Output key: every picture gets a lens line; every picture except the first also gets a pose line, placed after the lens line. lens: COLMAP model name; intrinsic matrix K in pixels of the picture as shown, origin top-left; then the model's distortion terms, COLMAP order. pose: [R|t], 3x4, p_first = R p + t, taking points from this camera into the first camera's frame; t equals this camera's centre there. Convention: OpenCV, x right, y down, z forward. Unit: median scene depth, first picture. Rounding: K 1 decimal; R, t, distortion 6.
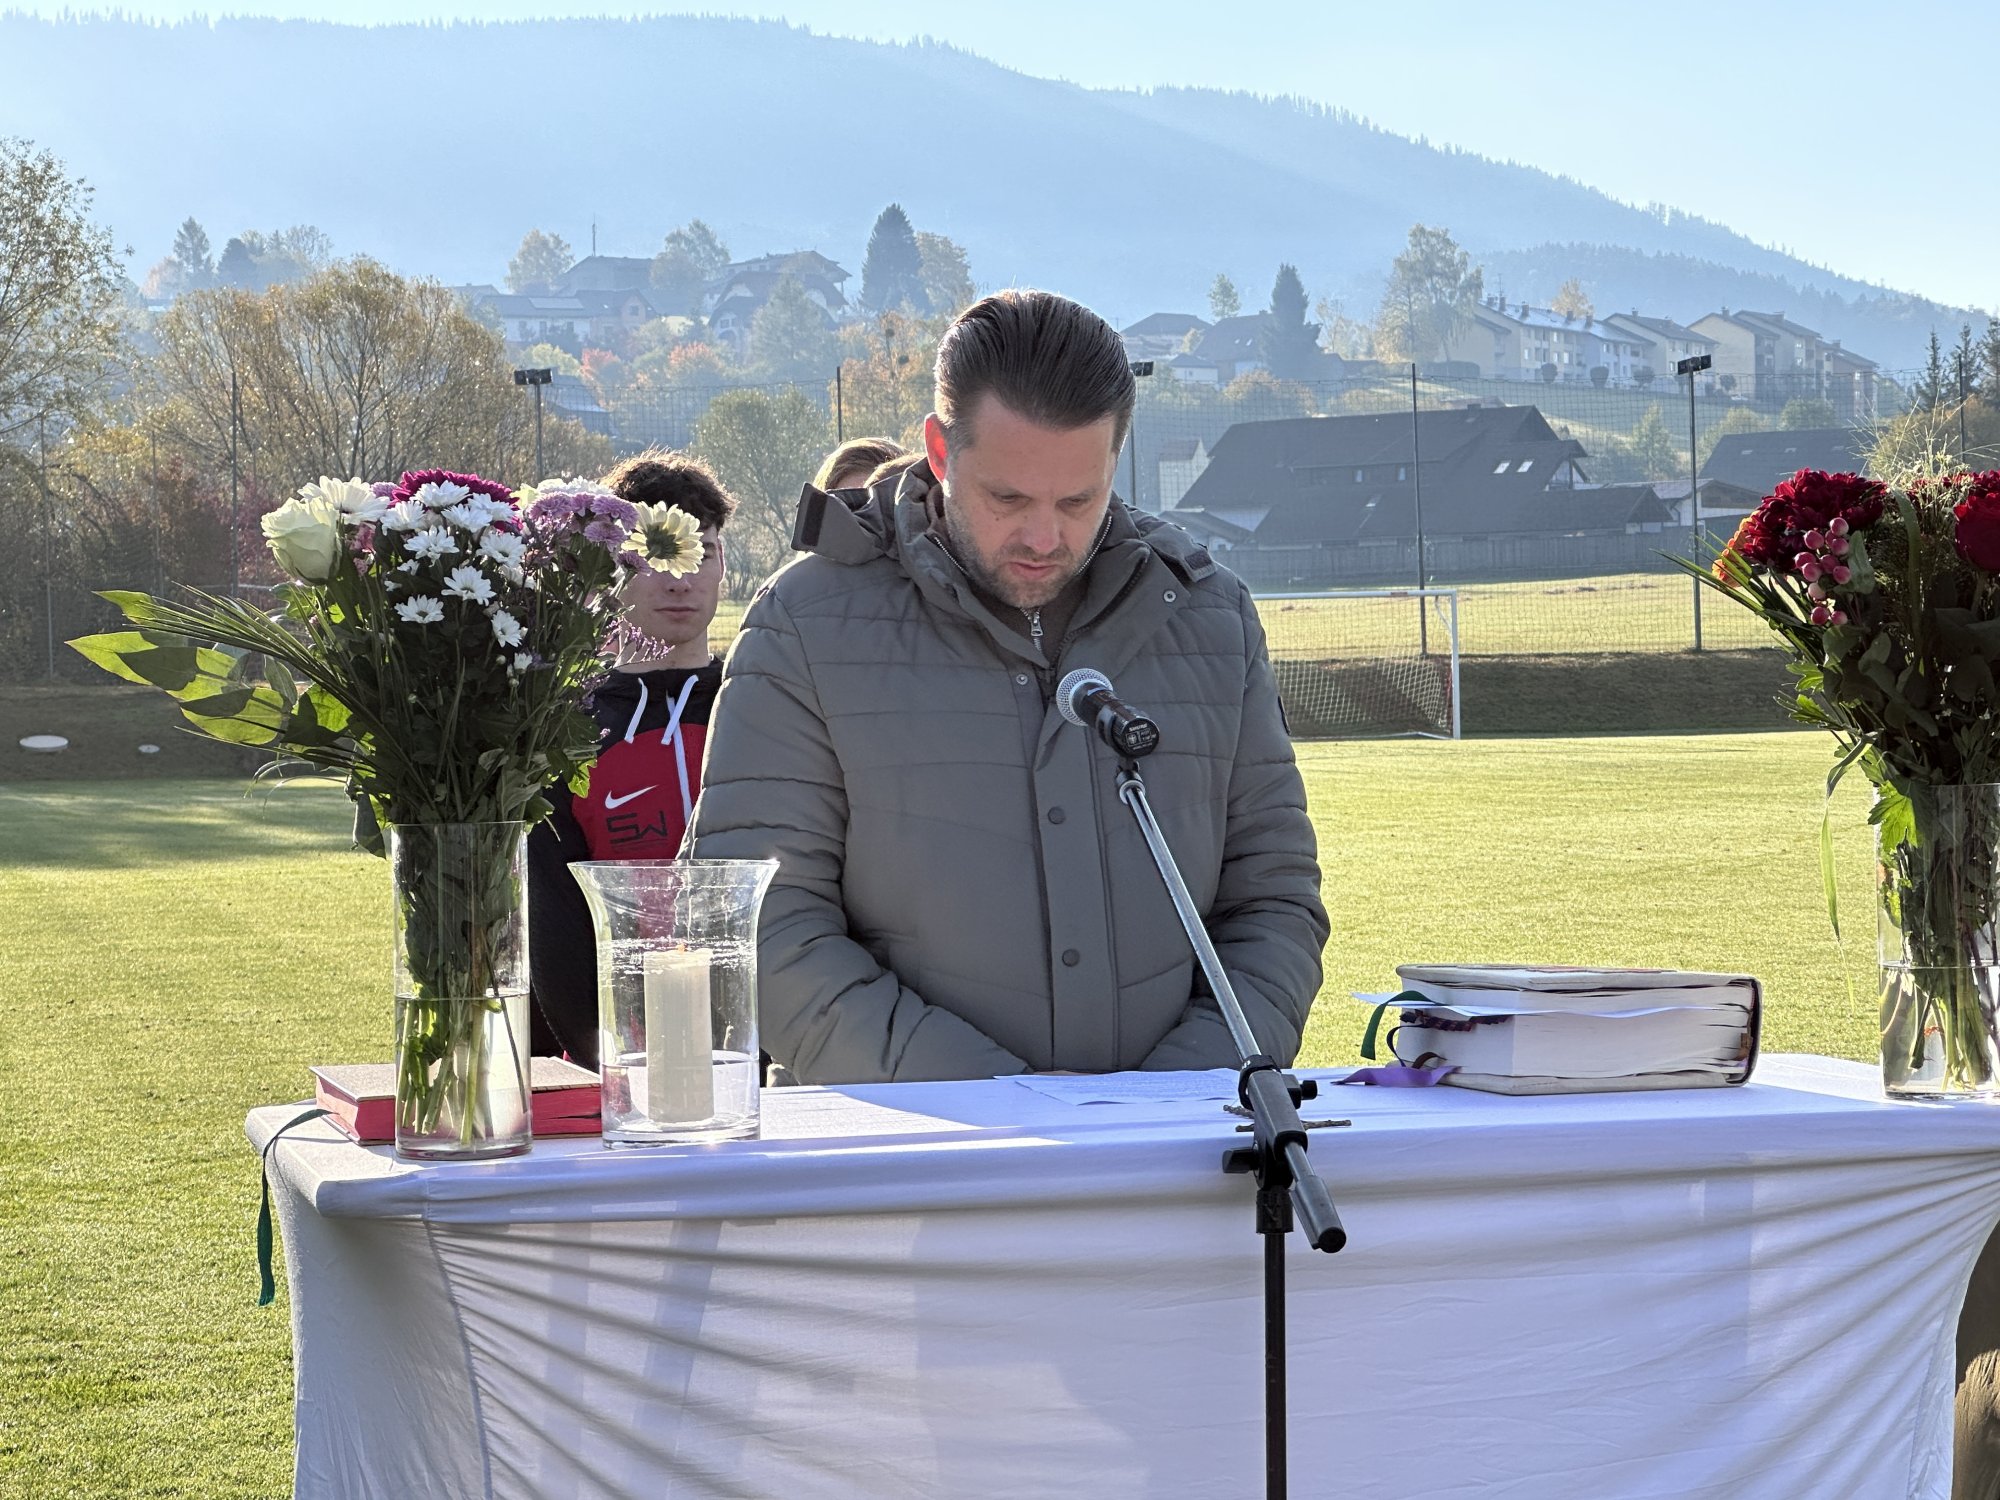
lens RADIAL K [[4905.4, 0, 994.9], [0, 4905.4, 699.0], [0, 0, 1]] dist [-0.247110, 7.590001]
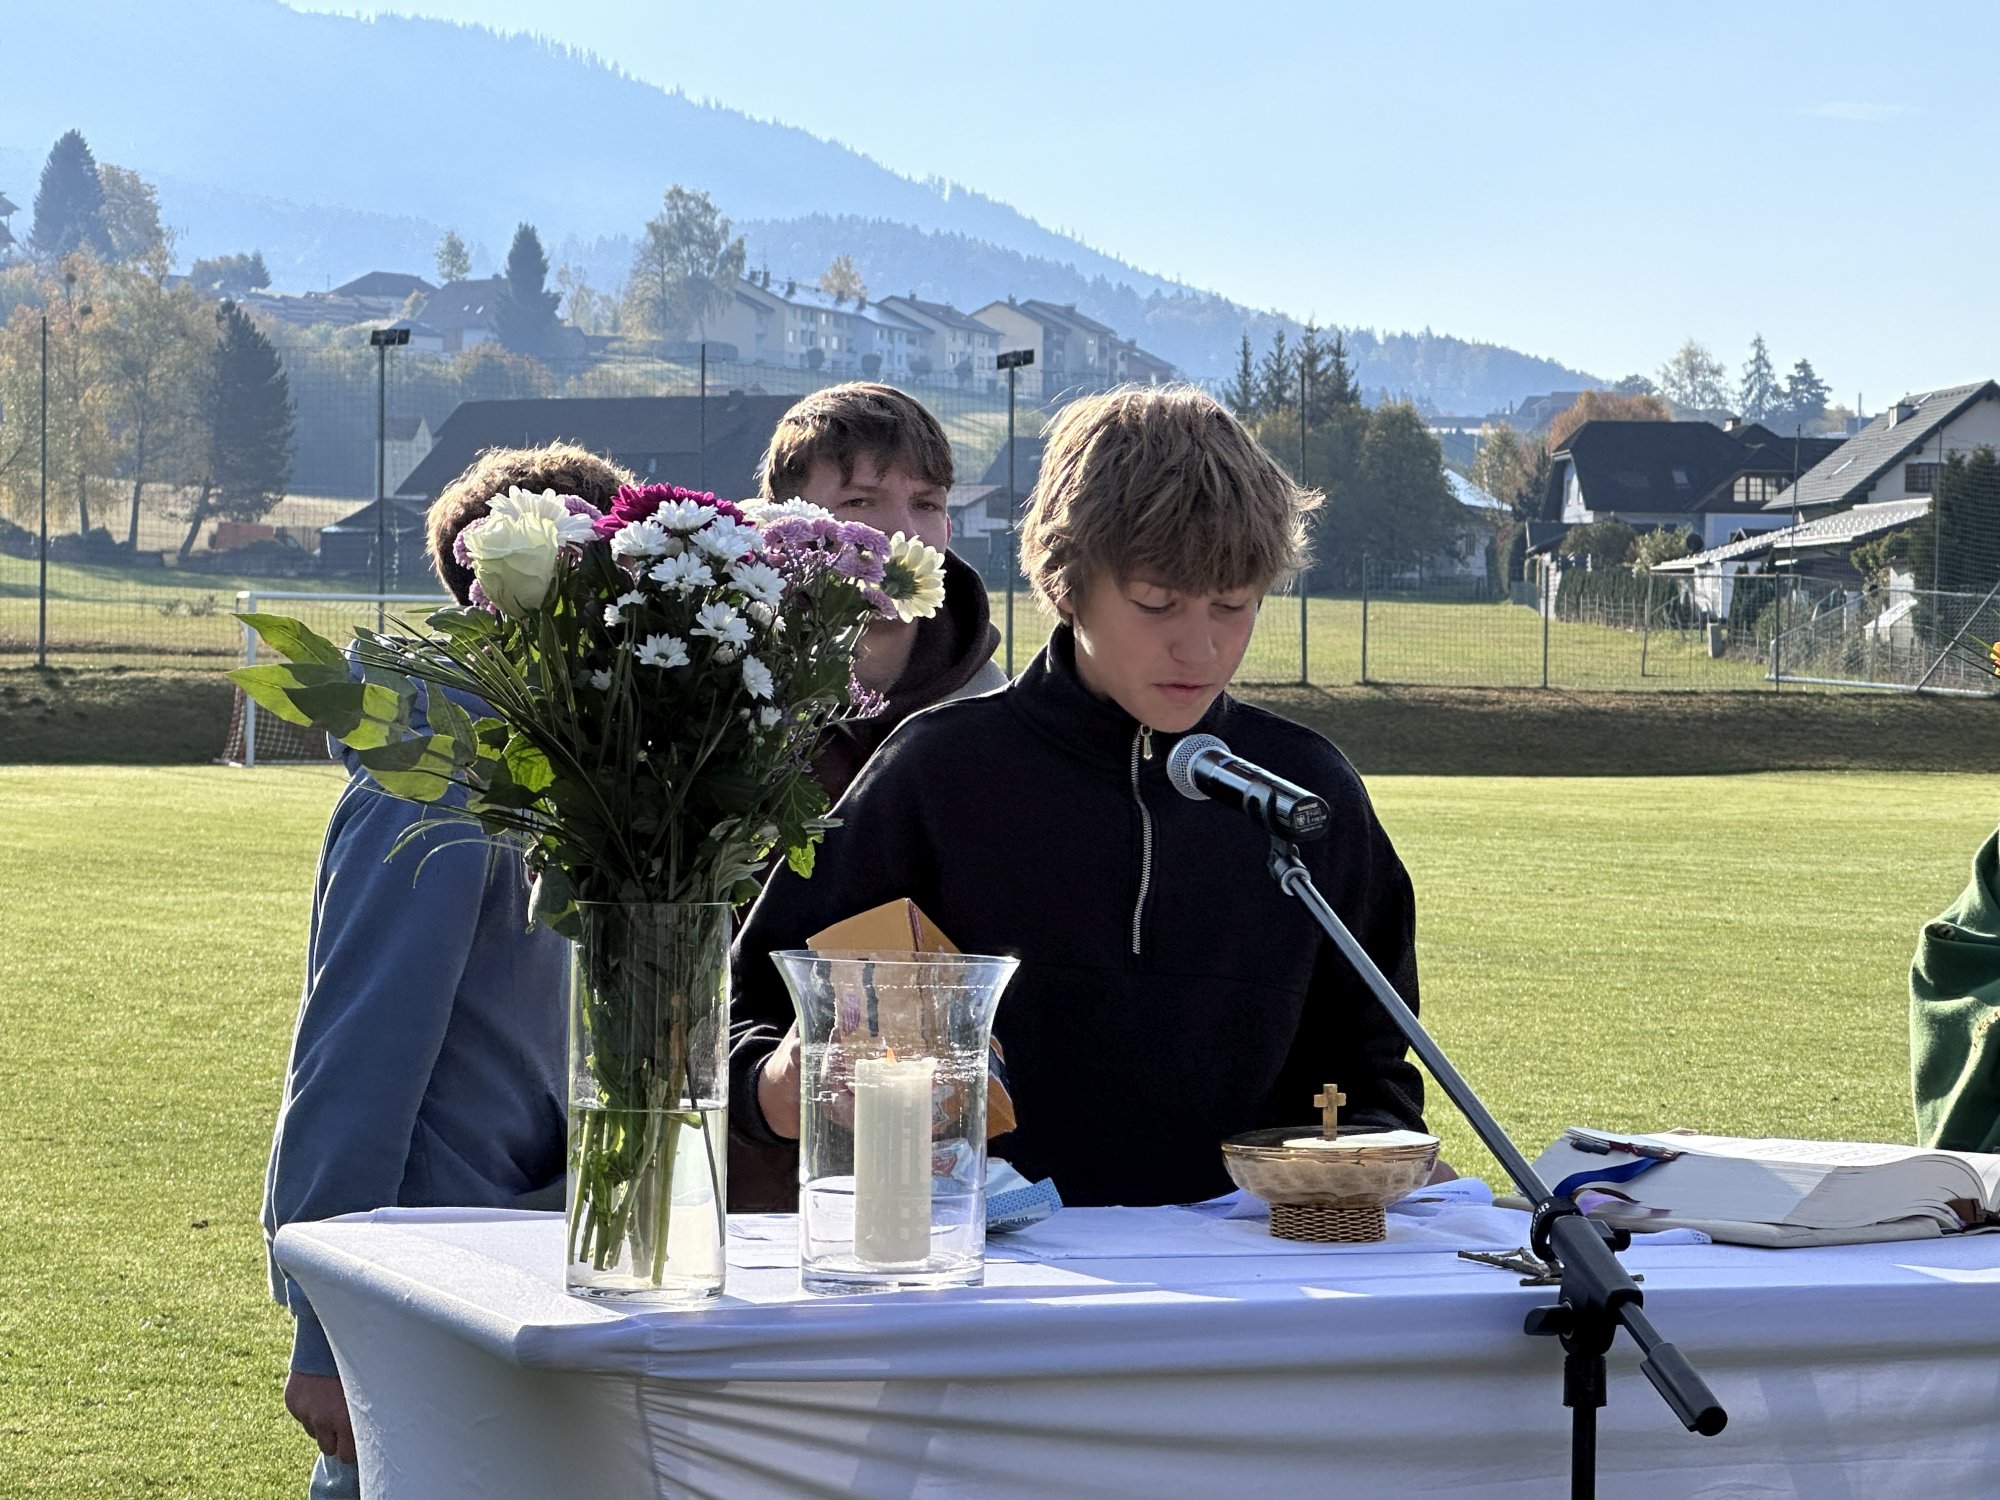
lens RADIAL K [[5549.0, 0, 1008.1], [0, 5549.0, 740.7], [0, 0, 1]] dist [-0.412116, 11.142465]
pose [[0.988047, 0.035693, 0.149964, -0.191636], [-0.036311, 0.999340, 0.001381, -0.006040], [-0.149816, -0.006810, 0.988690, 0.046767]]
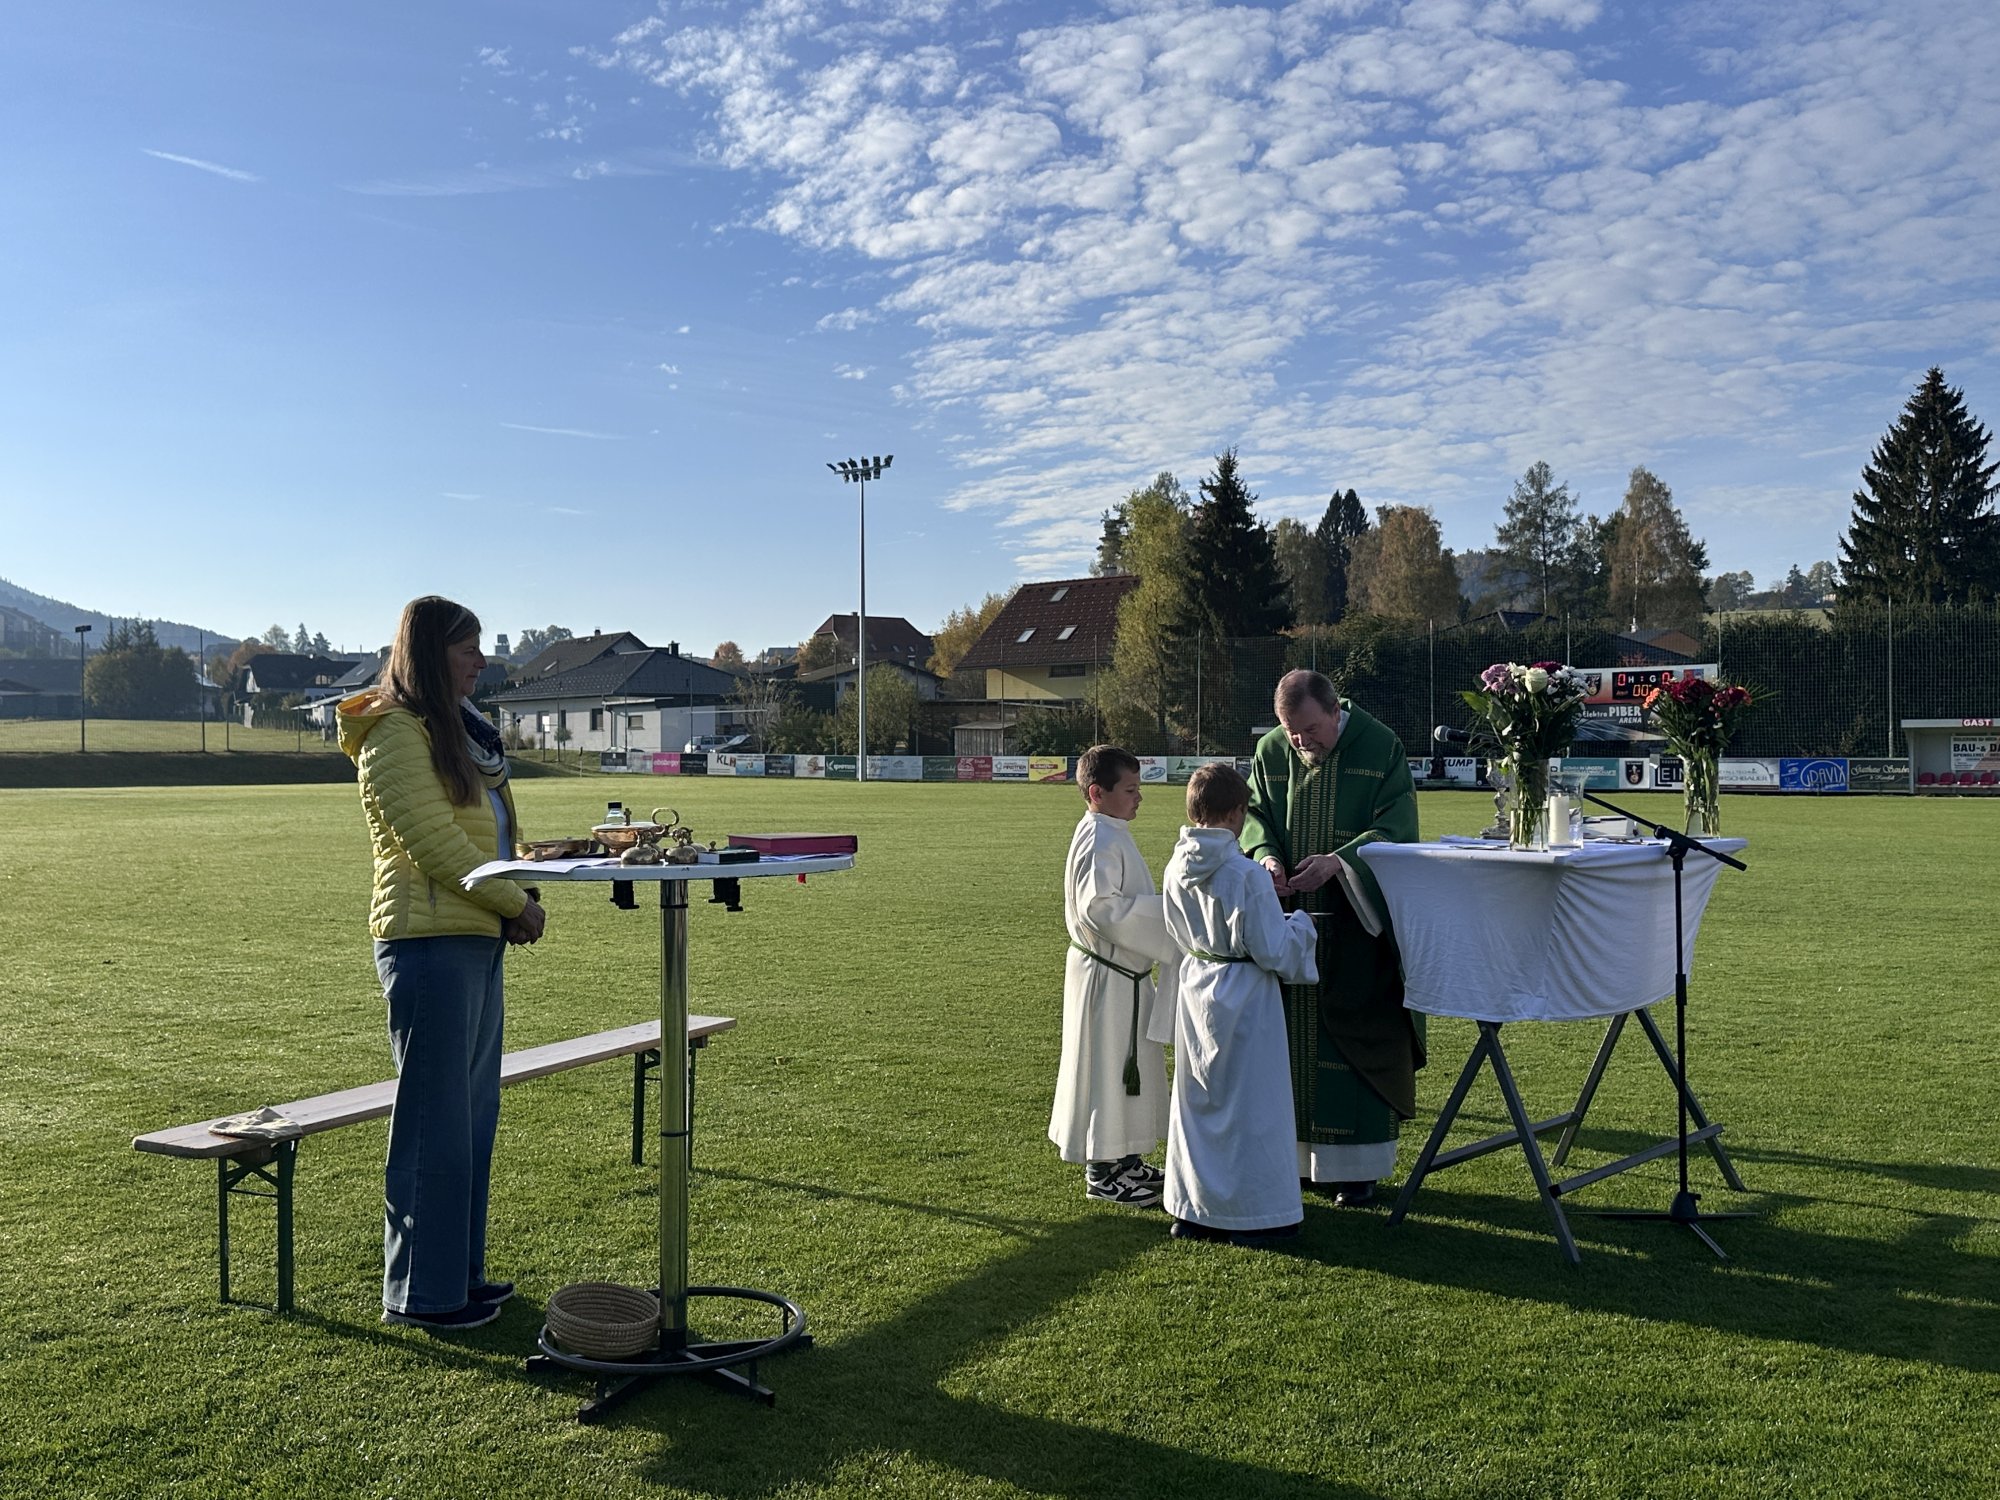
lens RADIAL K [[1891.4, 0, 1011.6], [0, 1891.4, 747.4], [0, 0, 1]] dist [0.201109, -0.428128]
pose [[0.802906, 0.022115, 0.595696, -1.248394], [-0.011833, 0.999706, -0.021164, 0.050174], [-0.595989, 0.009944, 0.802931, 0.095322]]
